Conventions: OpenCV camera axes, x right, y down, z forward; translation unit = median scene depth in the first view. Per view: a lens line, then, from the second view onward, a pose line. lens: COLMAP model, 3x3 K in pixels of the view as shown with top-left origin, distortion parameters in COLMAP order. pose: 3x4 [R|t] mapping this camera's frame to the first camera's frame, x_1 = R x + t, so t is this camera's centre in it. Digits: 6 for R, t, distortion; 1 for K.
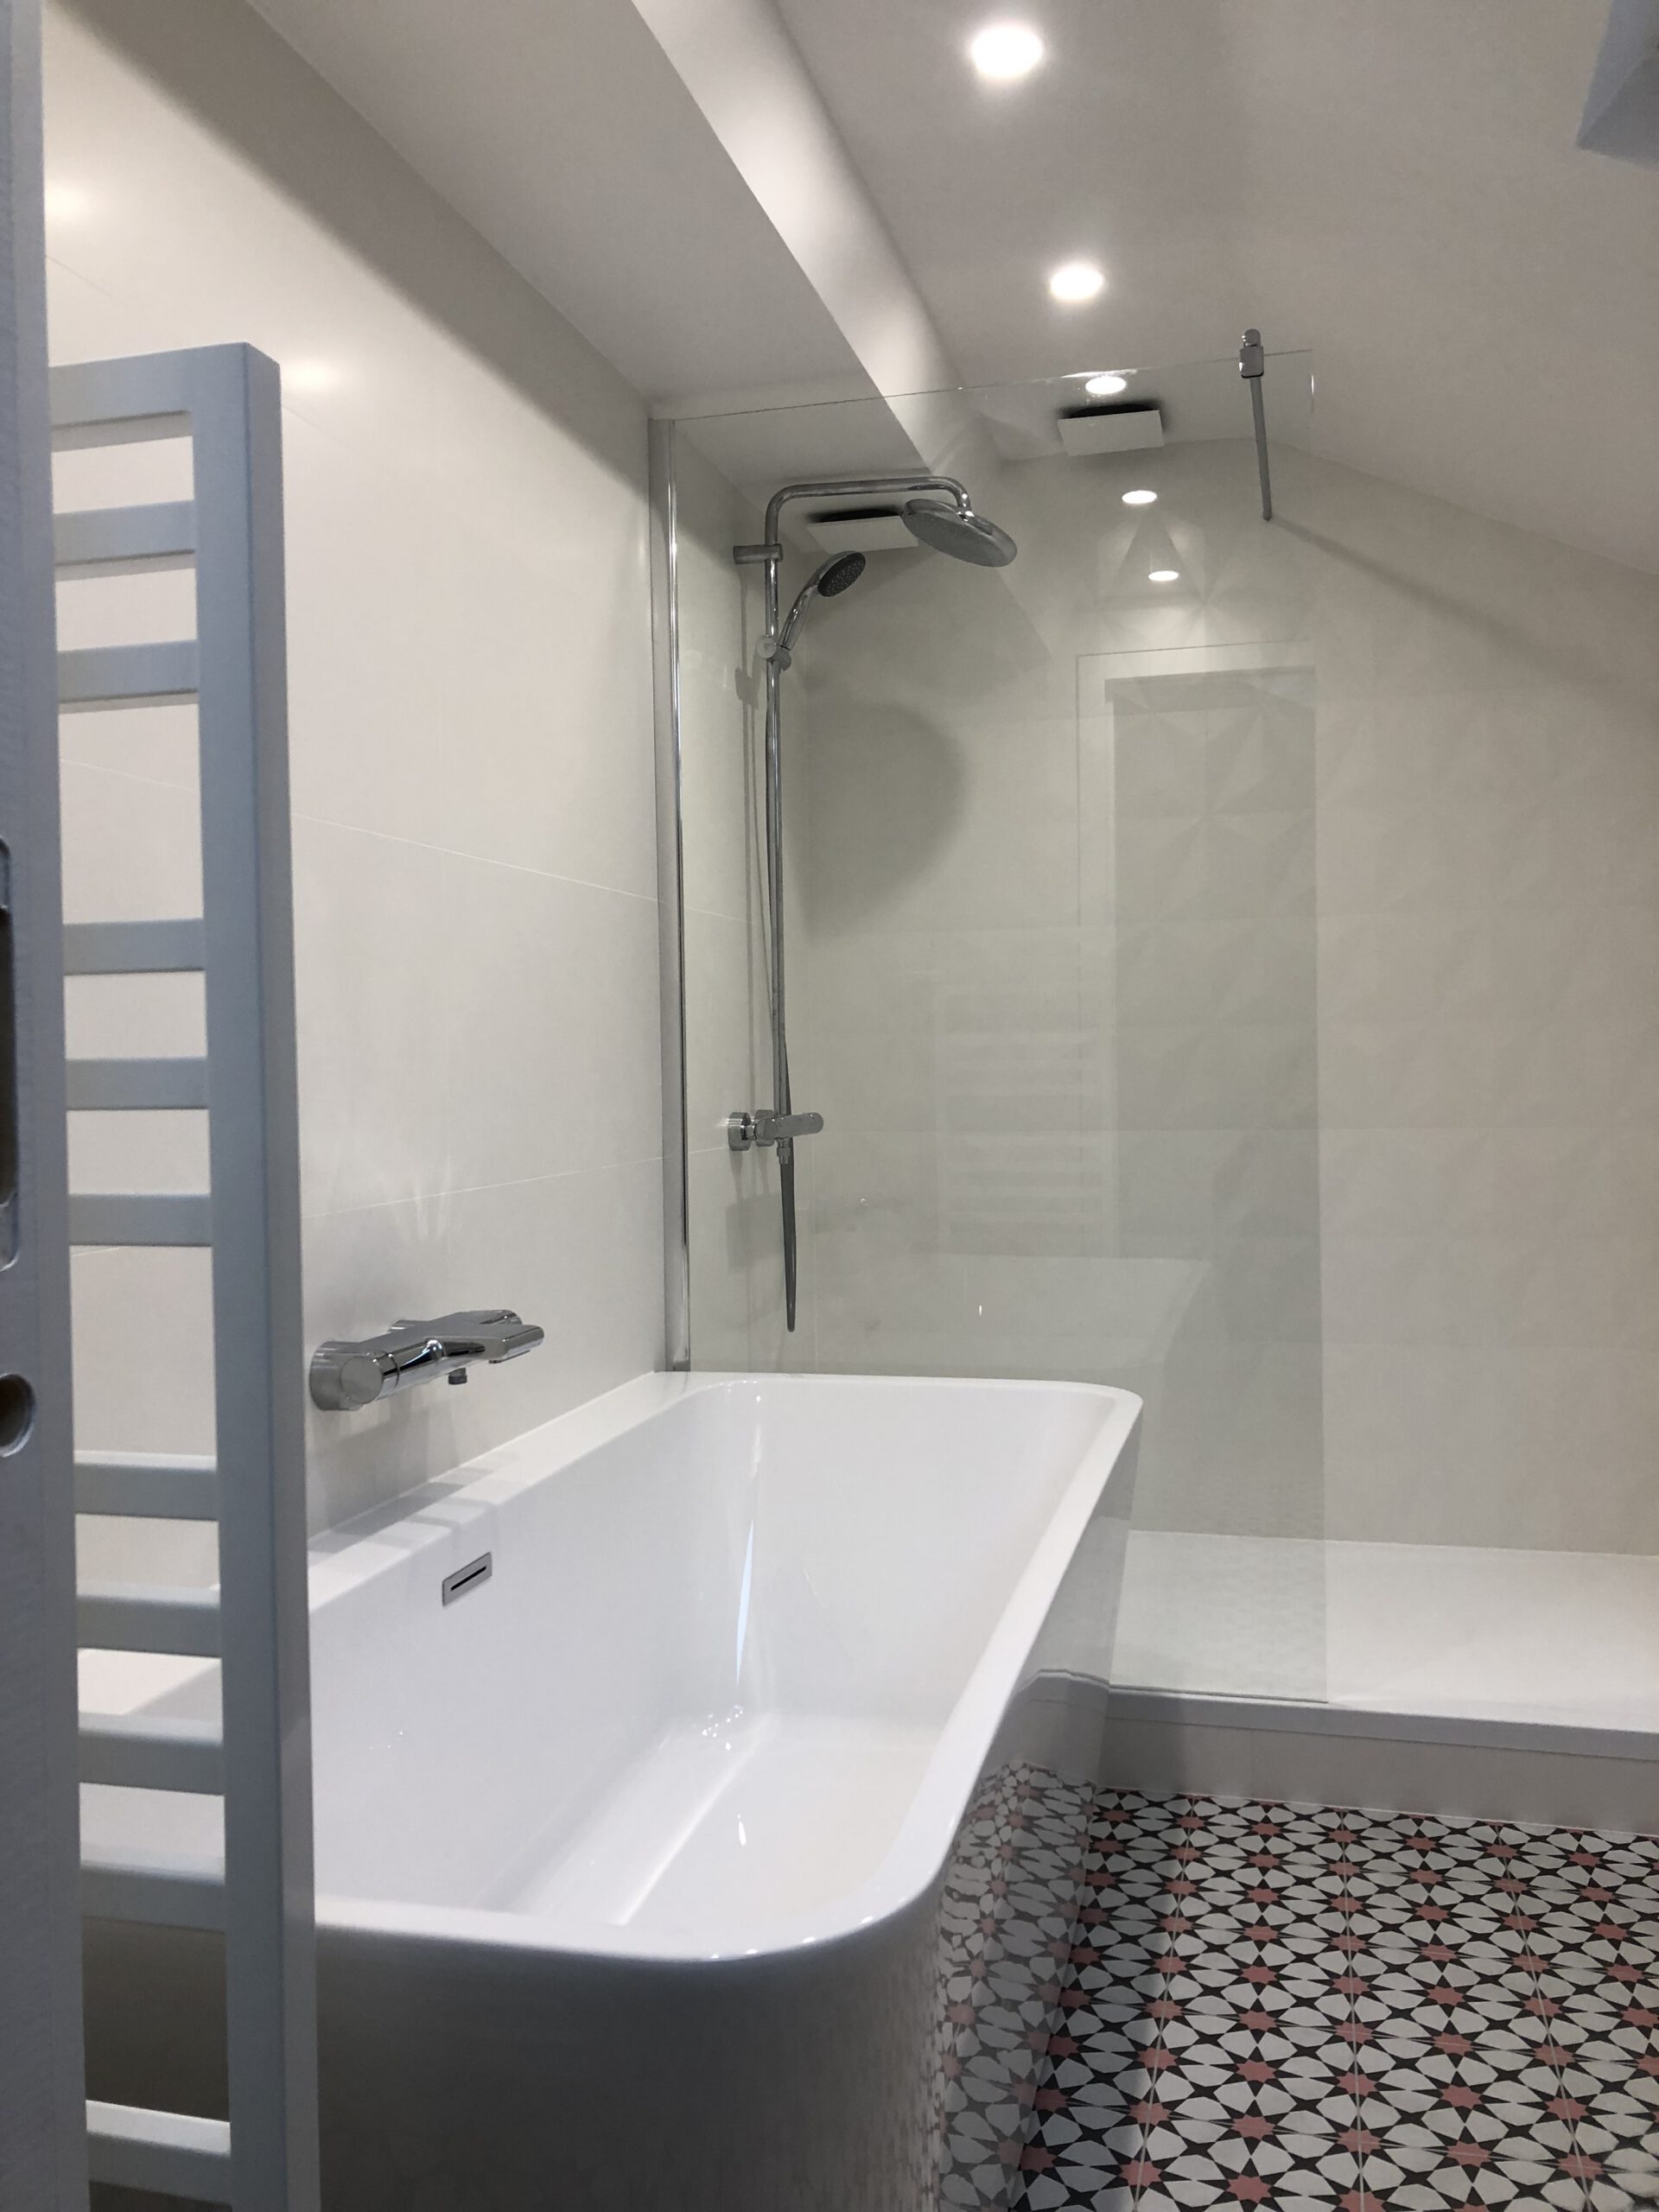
lens RADIAL K [[1831.4, 0, 822.5], [0, 1831.4, 1088.2], [0, 0, 1]] dist [0.064814, -0.061685]
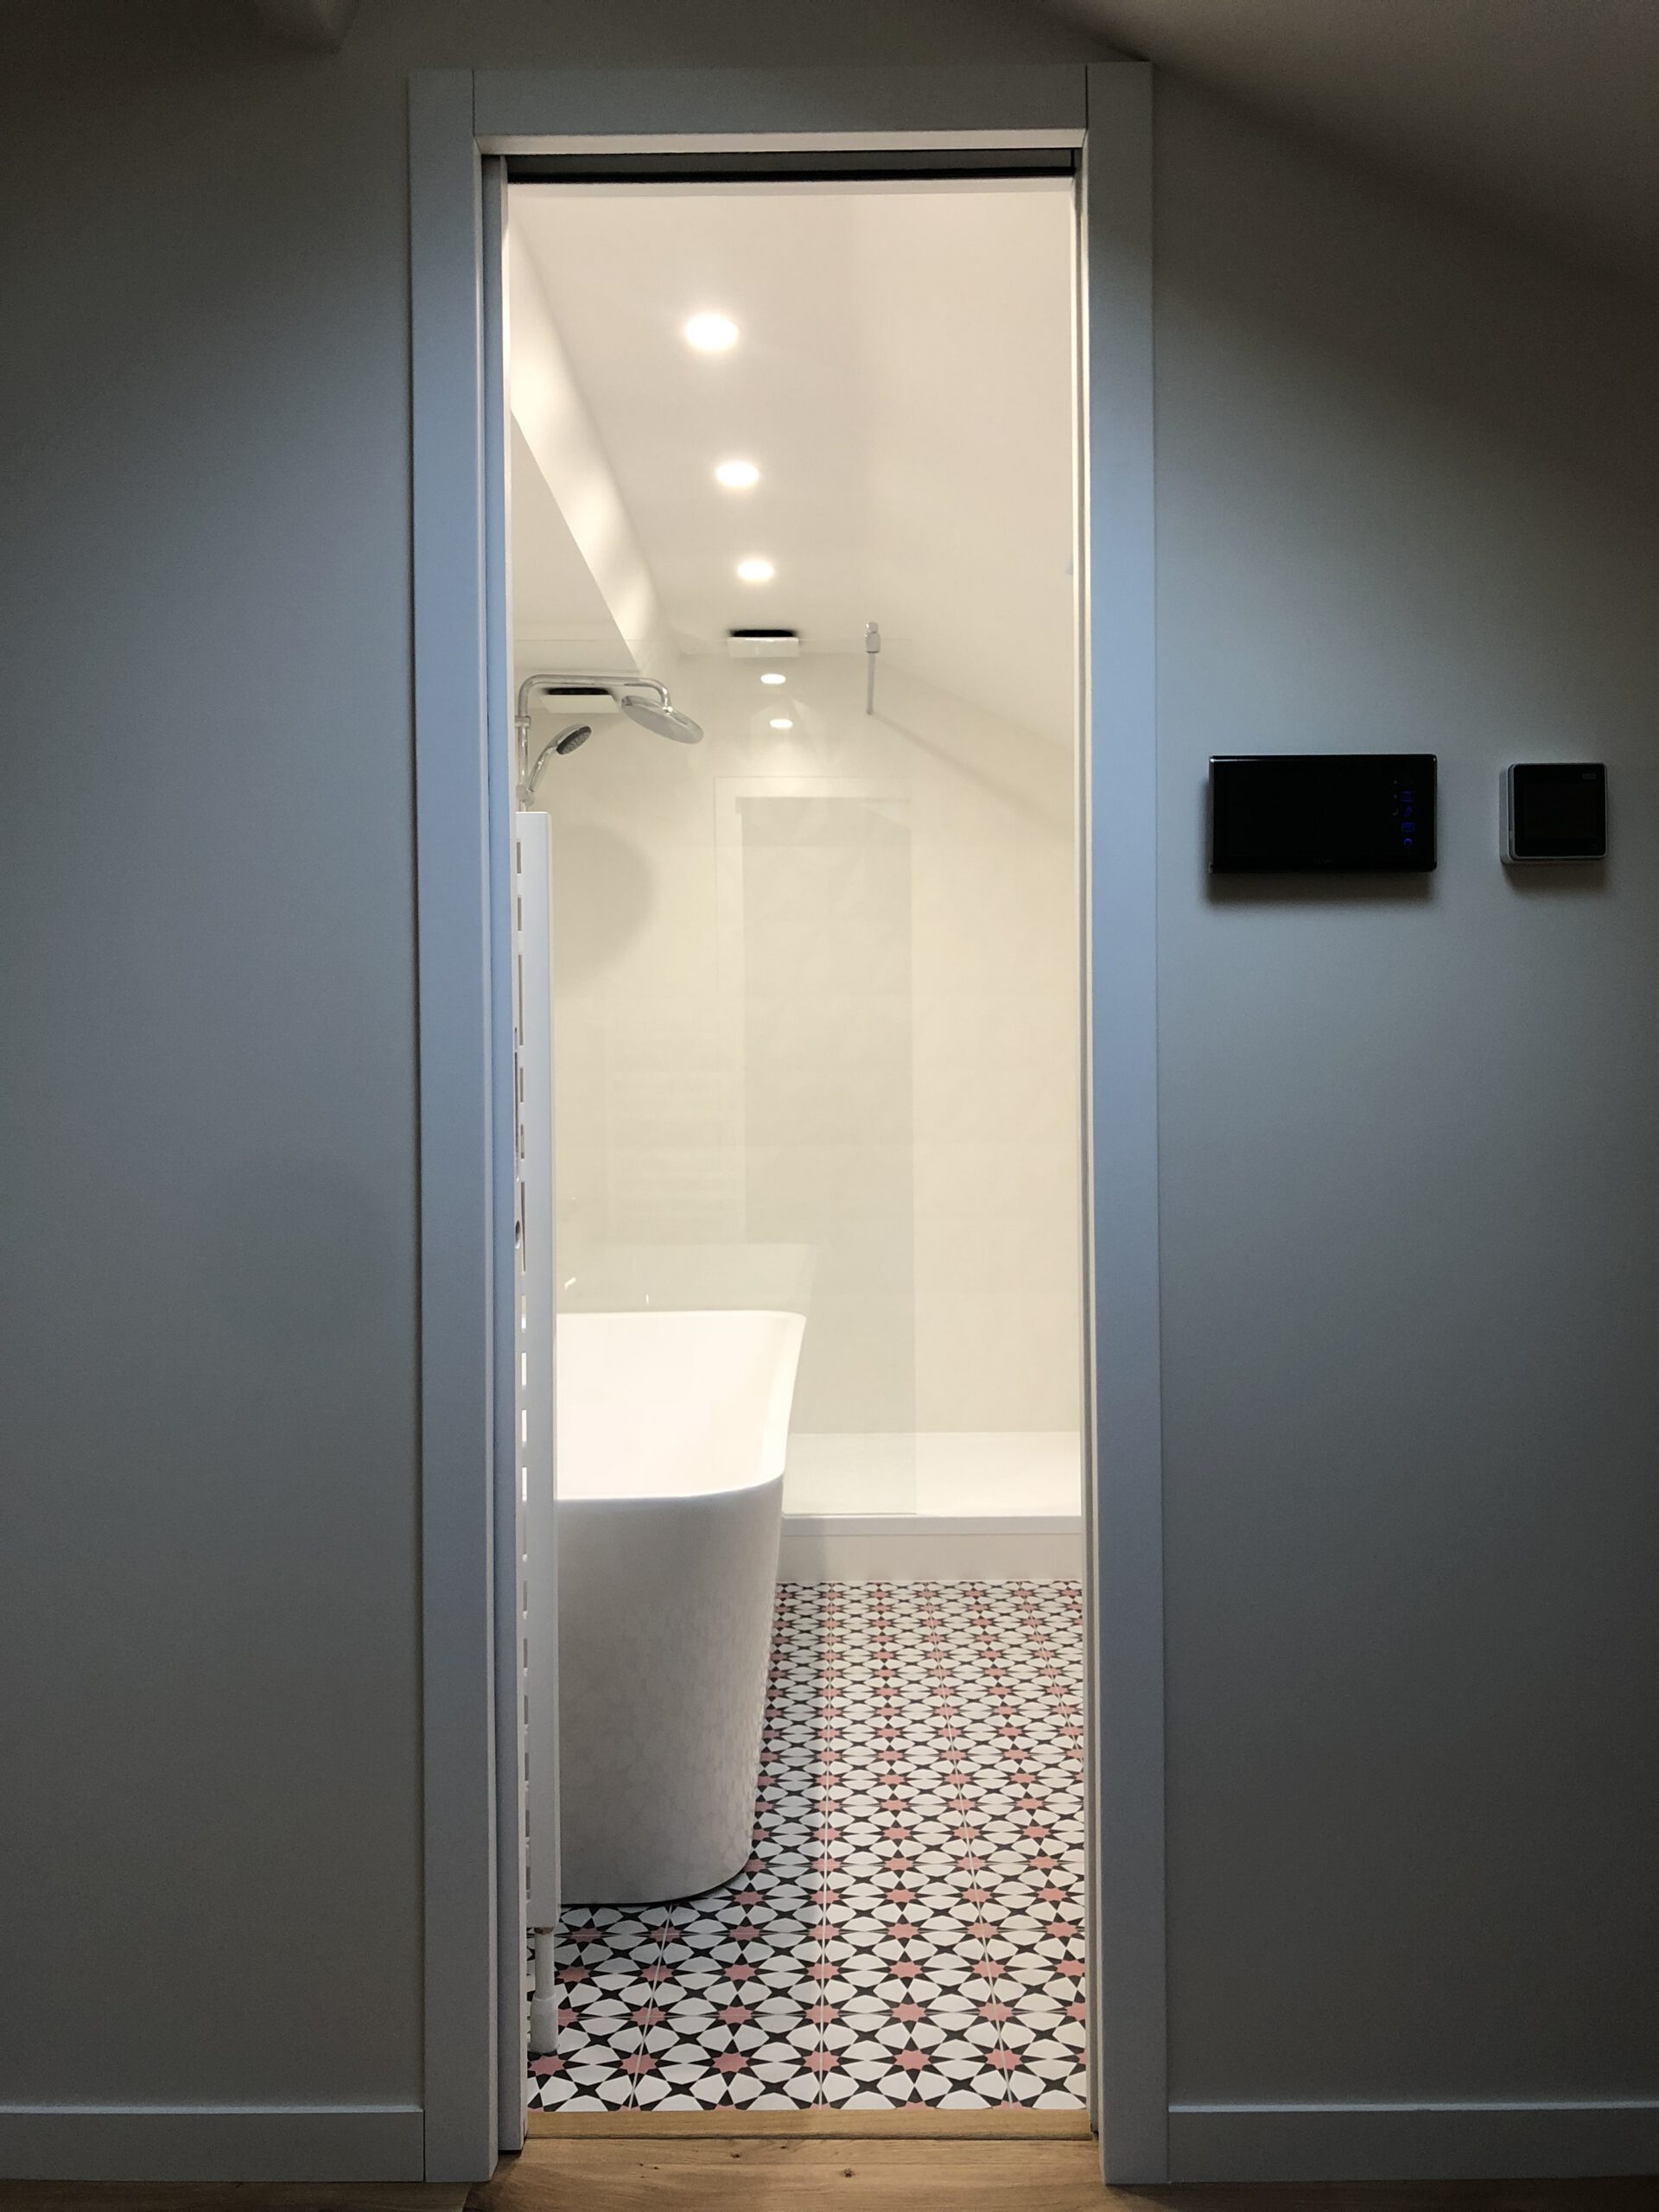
lens RADIAL K [[1831.4, 0, 823.4], [0, 1831.4, 1098.4], [0, 0, 1]] dist [0.064814, -0.061685]
pose [[0.969796, 0.007268, 0.243809, -0.161810], [-0.005252, 0.999946, -0.008920, -0.001556], [-0.243861, 0.007370, 0.969782, -0.426139]]
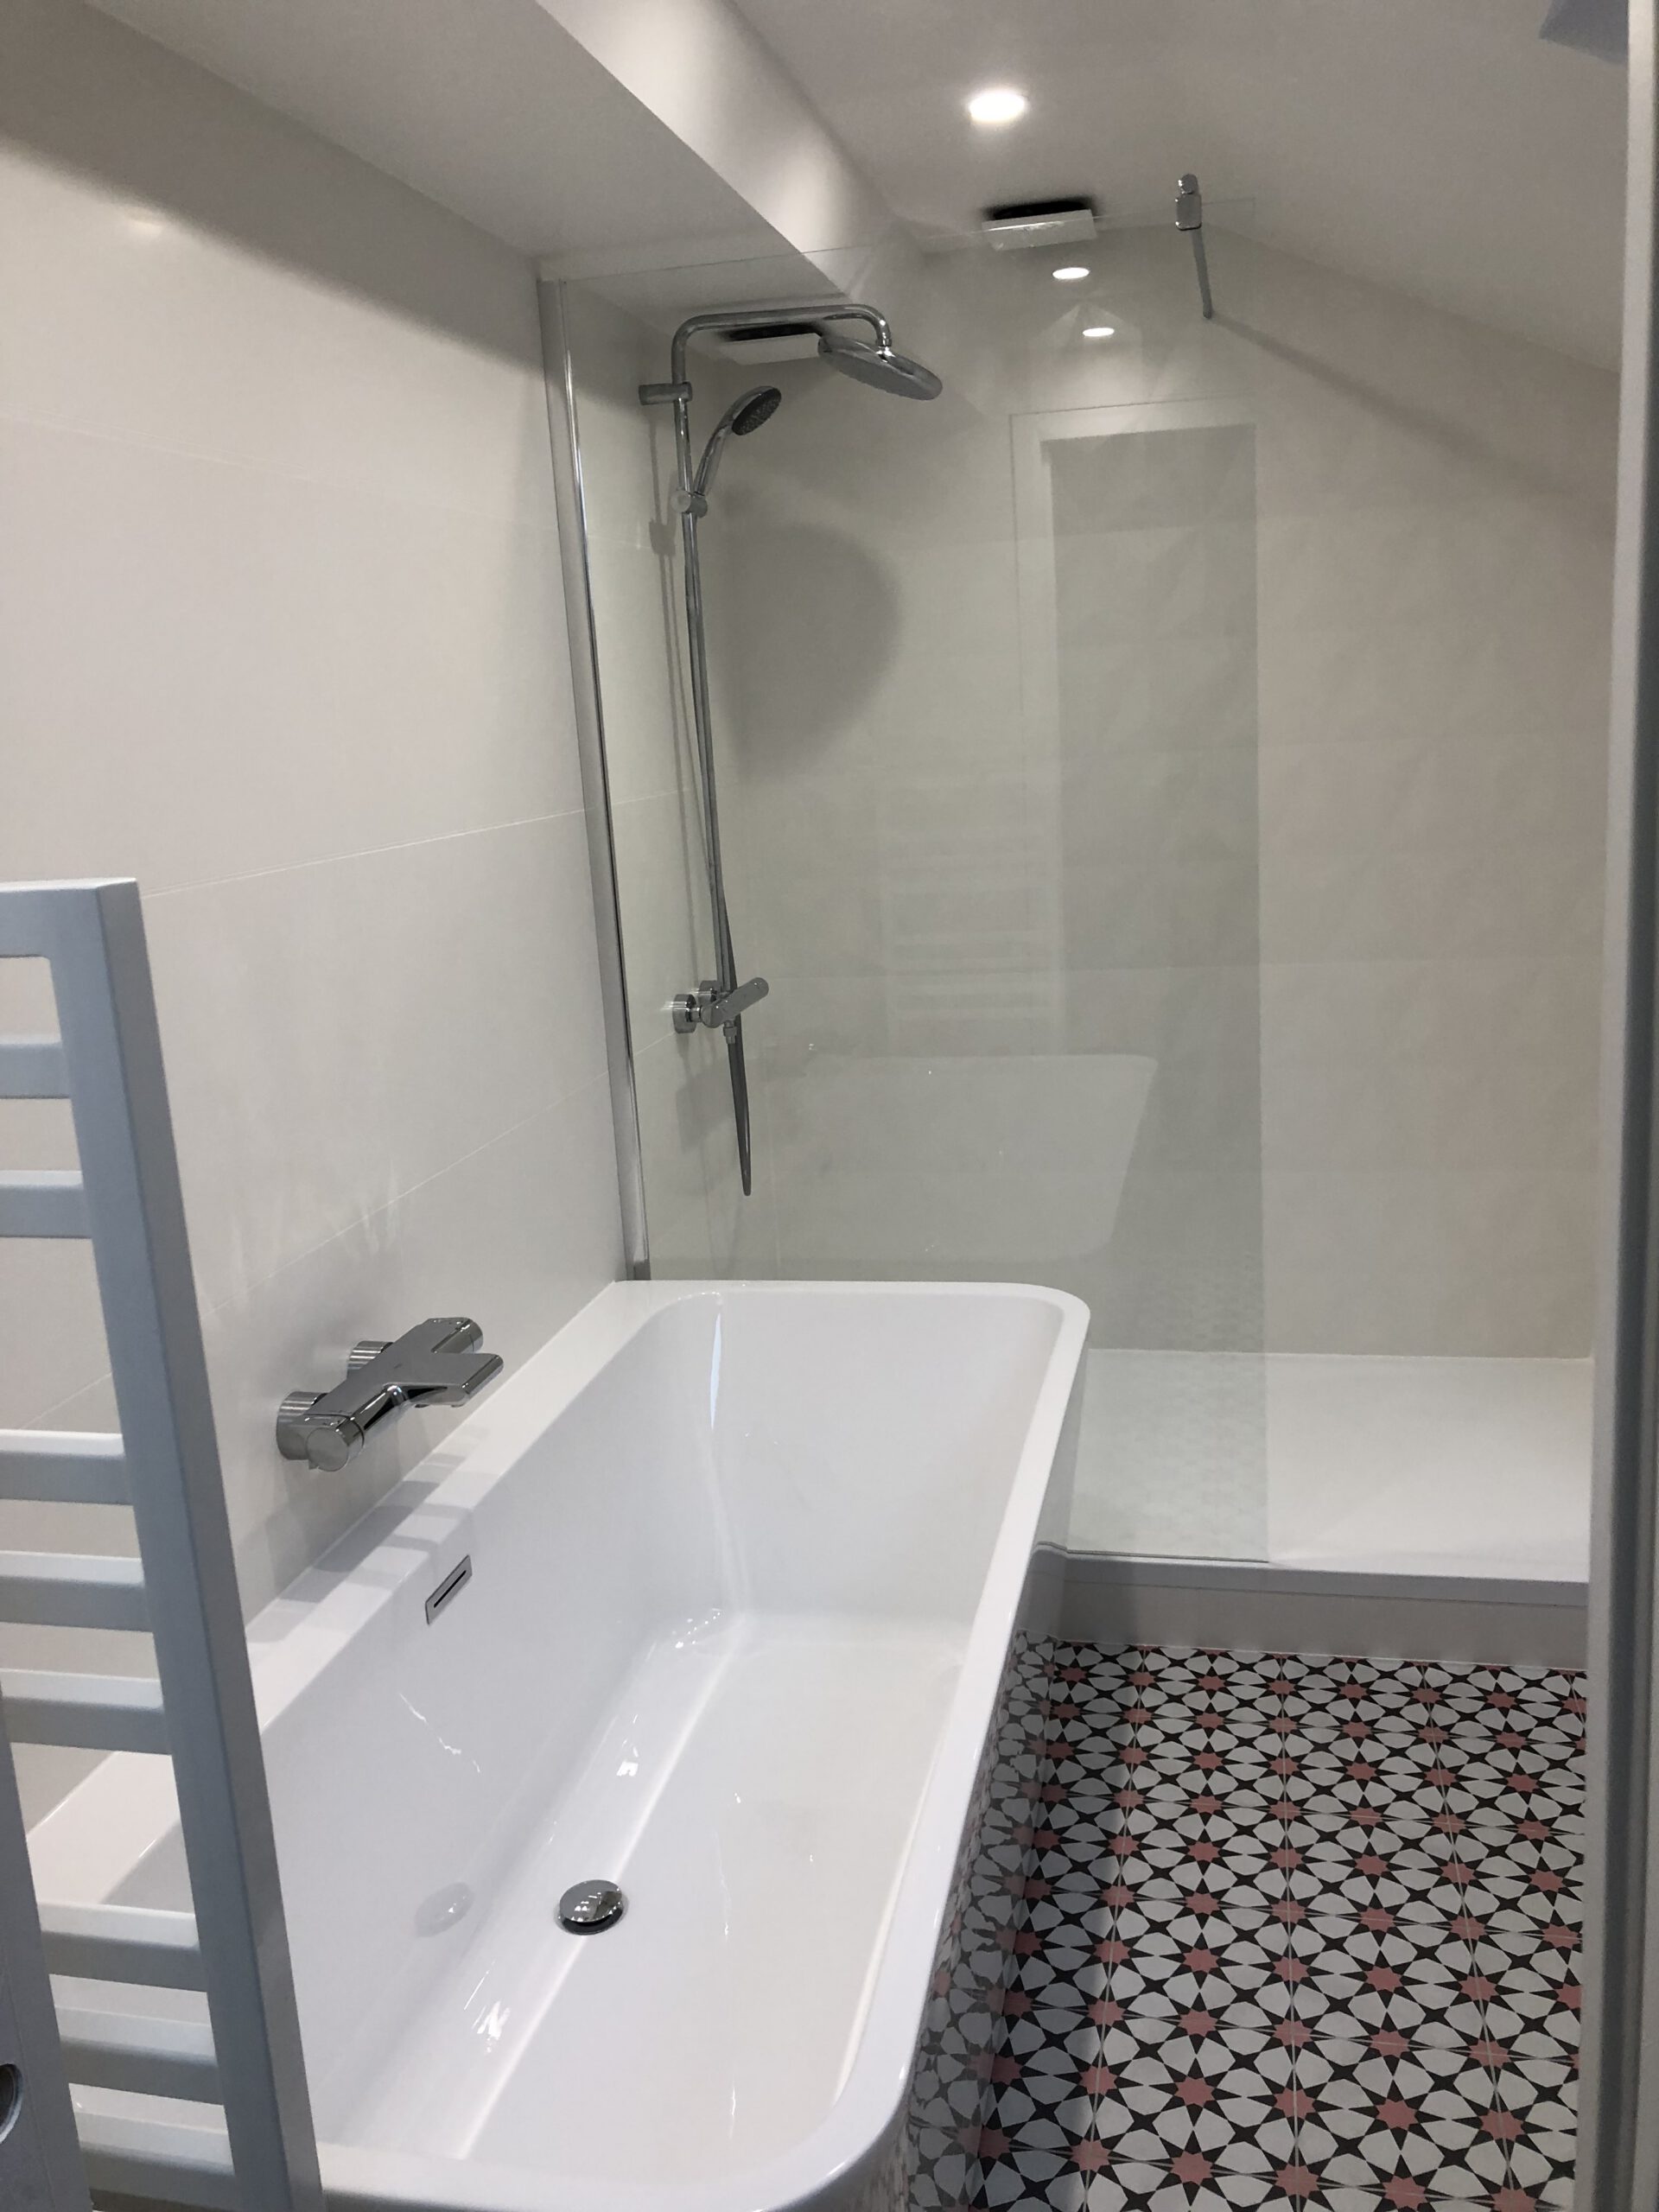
lens RADIAL K [[1831.4, 0, 836.7], [0, 1831.4, 1092.7], [0, 0, 1]] dist [0.064814, -0.061685]
pose [[0.998269, -0.052230, 0.027035, 0.009068], [0.046206, 0.980908, 0.188902, -0.131934], [-0.036385, -0.187326, 0.981624, 0.013125]]
